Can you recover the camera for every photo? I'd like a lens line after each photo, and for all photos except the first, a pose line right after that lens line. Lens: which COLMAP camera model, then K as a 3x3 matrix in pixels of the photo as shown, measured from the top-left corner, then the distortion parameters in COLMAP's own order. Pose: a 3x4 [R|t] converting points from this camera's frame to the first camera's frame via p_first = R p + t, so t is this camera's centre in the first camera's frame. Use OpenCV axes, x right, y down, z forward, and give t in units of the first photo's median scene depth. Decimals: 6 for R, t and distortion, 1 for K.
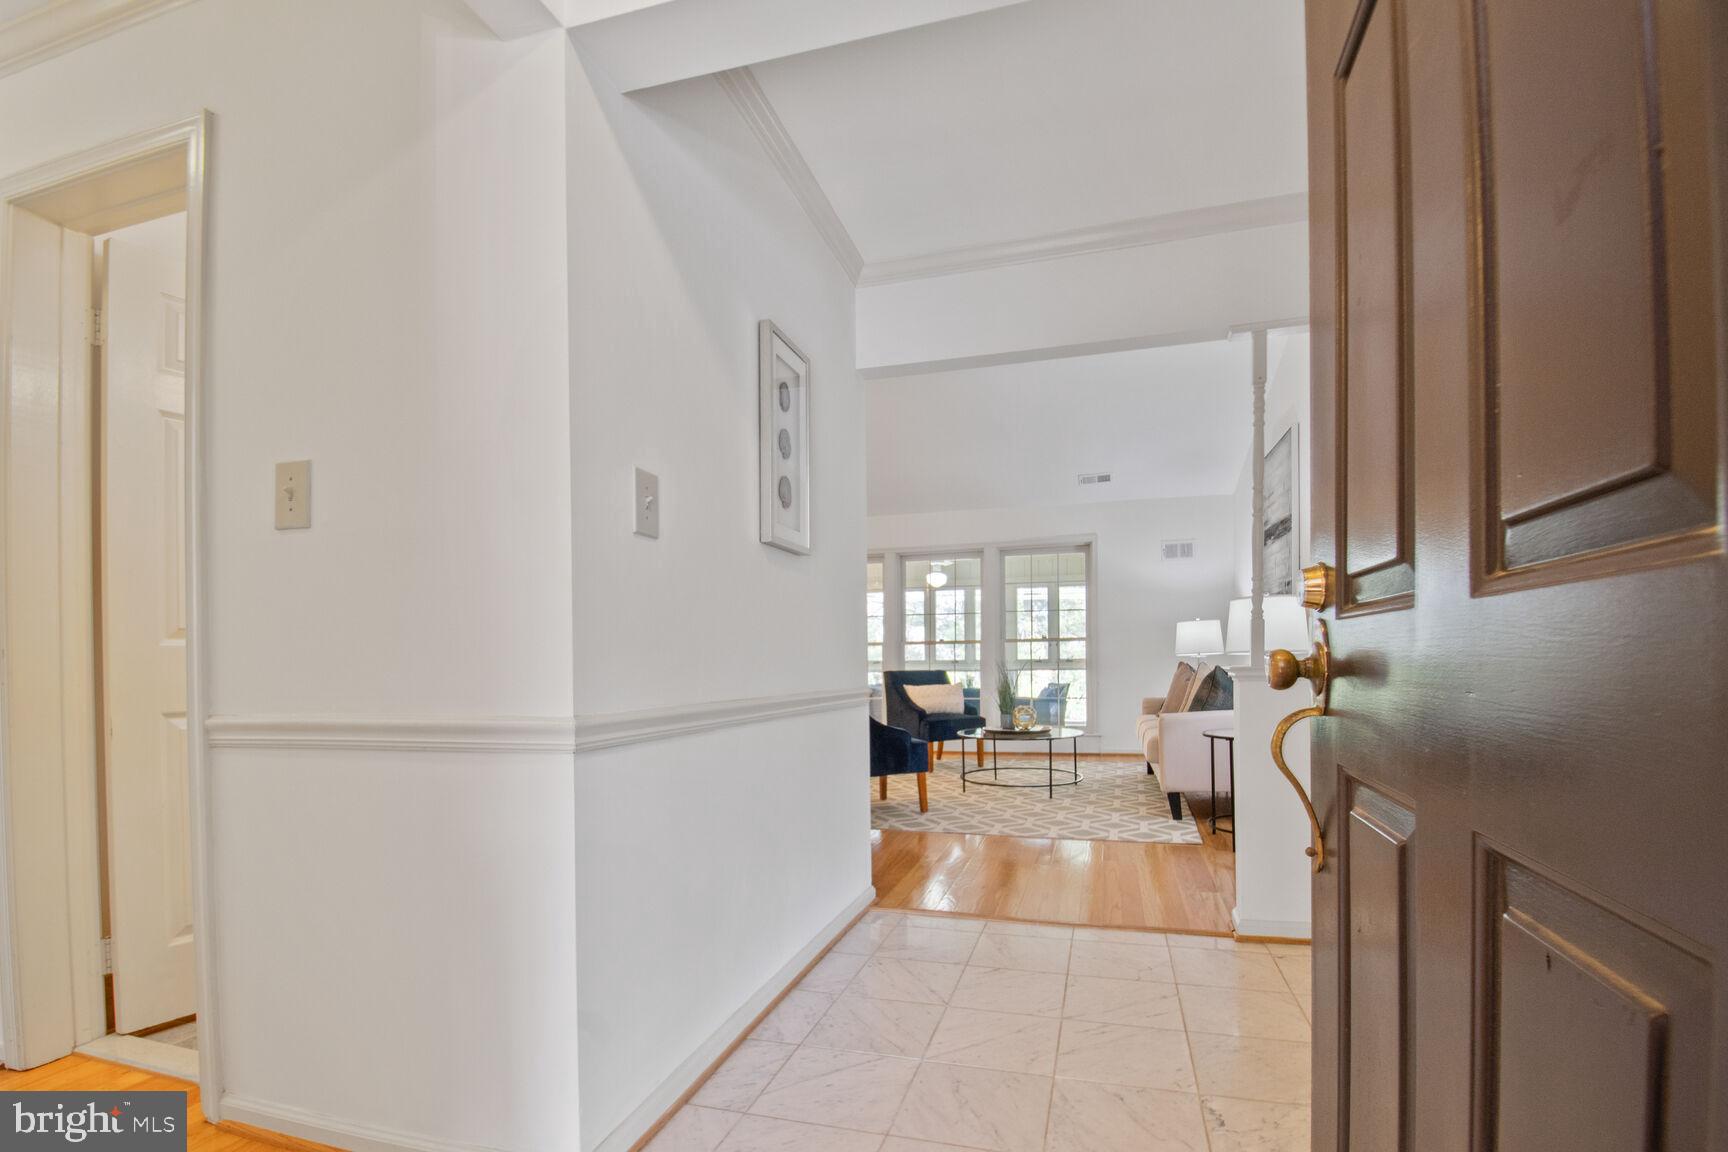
lens RADIAL K [[748.6, 0, 918.8], [0, 748.6, 672.3], [0, 0, 1]] dist [0.000220, 0.000034]
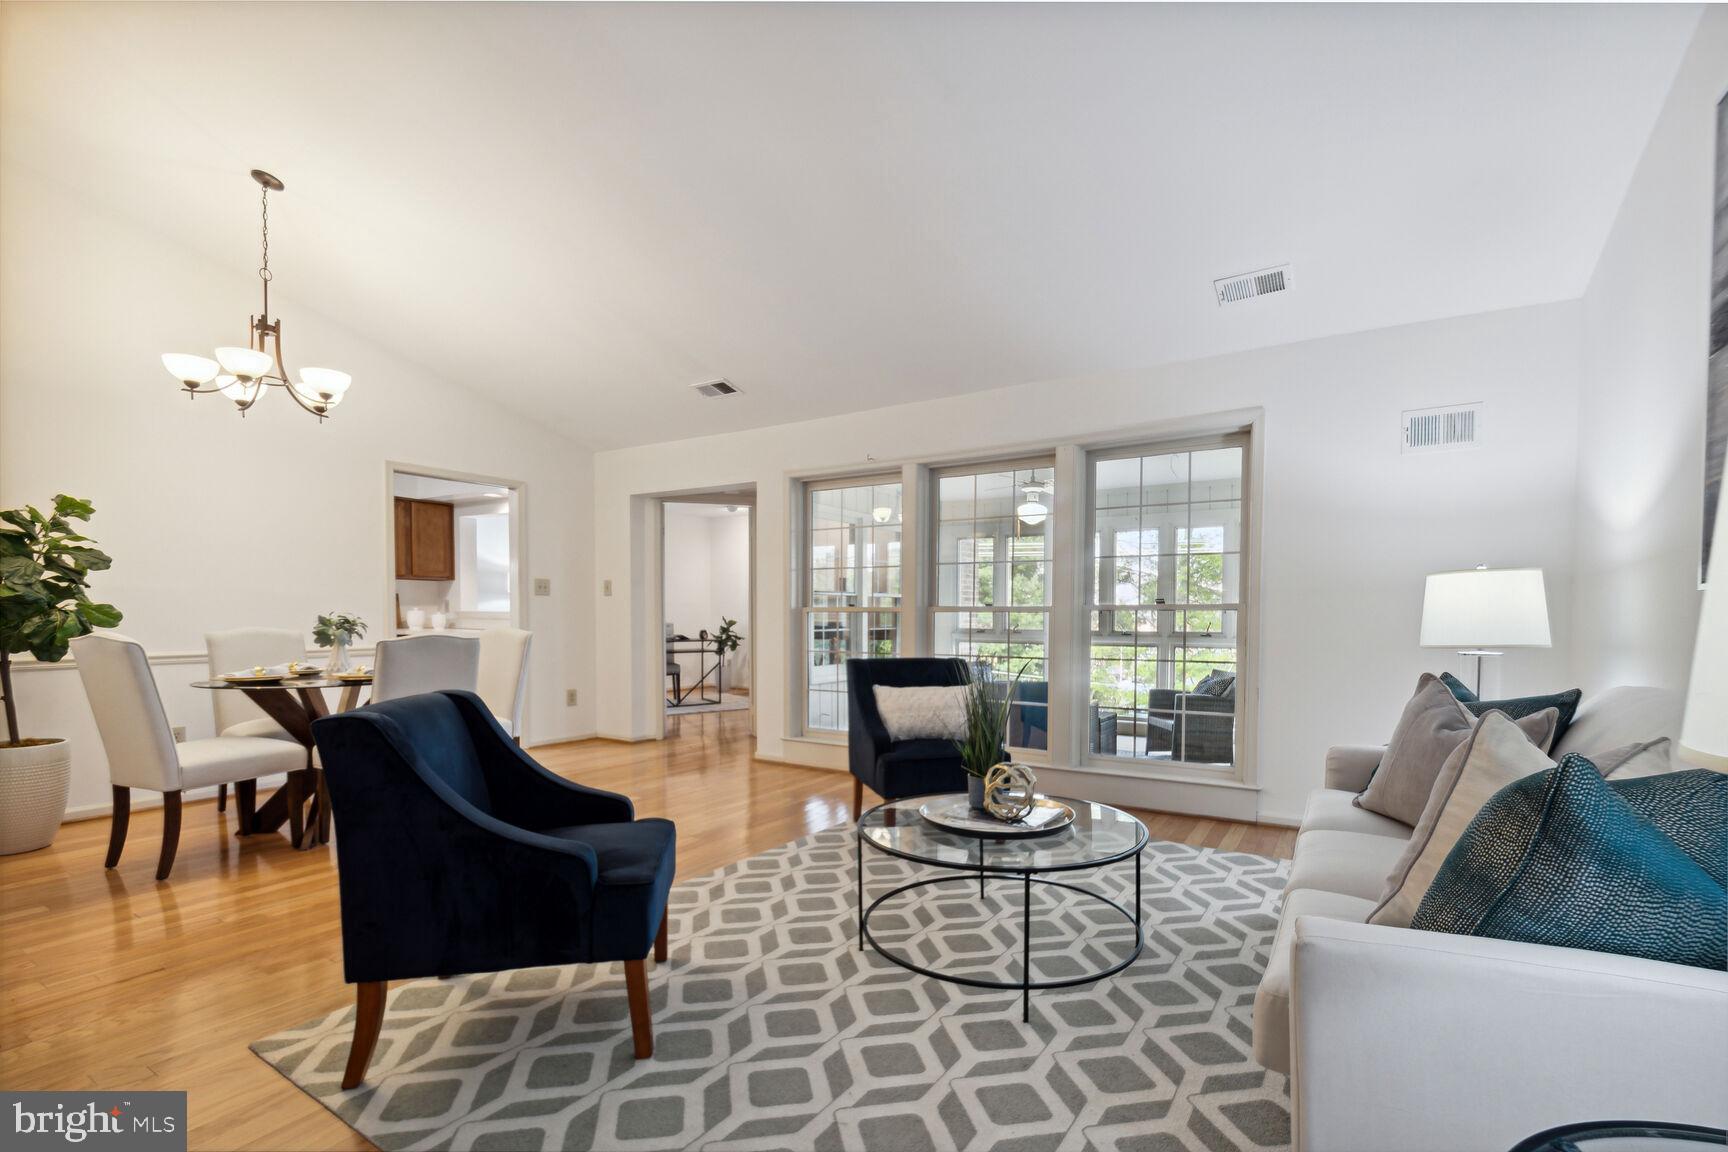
lens RADIAL K [[759.0, 0, 915.8], [0, 759.0, 638.6], [0, 0, 1]] dist [0.000037, -0.000010]
pose [[0.959187, 0.026911, -0.281489, 0.163126], [-0.023818, 0.999613, 0.014406, -0.025761], [0.281768, -0.007113, 0.959456, 0.432395]]
